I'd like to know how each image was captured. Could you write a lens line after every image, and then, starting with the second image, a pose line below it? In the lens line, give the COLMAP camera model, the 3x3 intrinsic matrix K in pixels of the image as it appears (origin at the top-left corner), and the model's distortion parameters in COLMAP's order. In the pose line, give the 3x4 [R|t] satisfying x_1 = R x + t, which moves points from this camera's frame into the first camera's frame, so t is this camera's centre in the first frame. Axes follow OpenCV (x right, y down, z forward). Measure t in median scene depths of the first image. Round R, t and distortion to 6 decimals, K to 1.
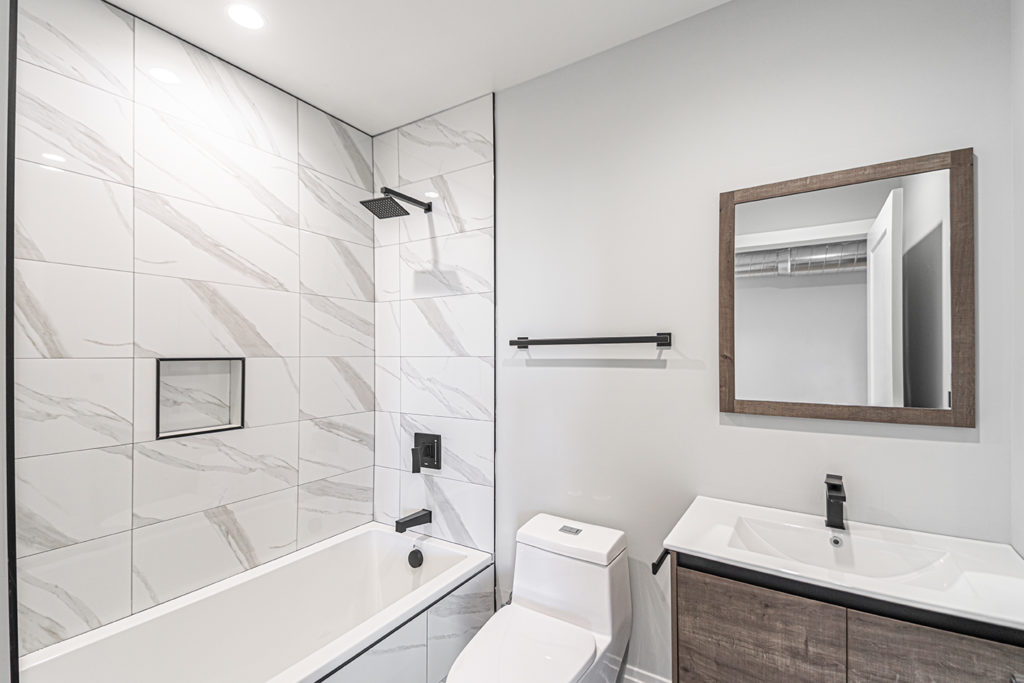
lens RADIAL K [[456.9, 0, 511.4], [0, 456.9, 353.0], [0, 0, 1]] dist [0.081447, -0.032353]
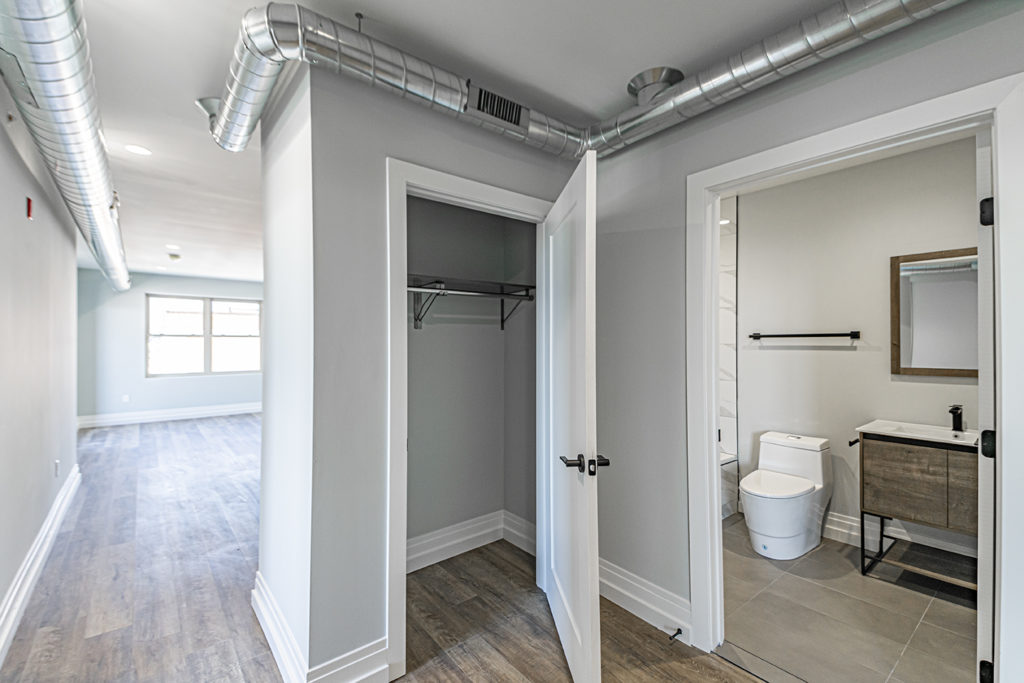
lens RADIAL K [[442.8, 0, 514.2], [0, 442.8, 339.1], [0, 0, 1]] dist [0.057153, -0.028011]
pose [[0.951733, -0.000112, -0.306926, -0.428854], [-0.001555, 0.999985, -0.005190, -0.001465], [0.306922, 0.005417, 0.951719, -1.194739]]
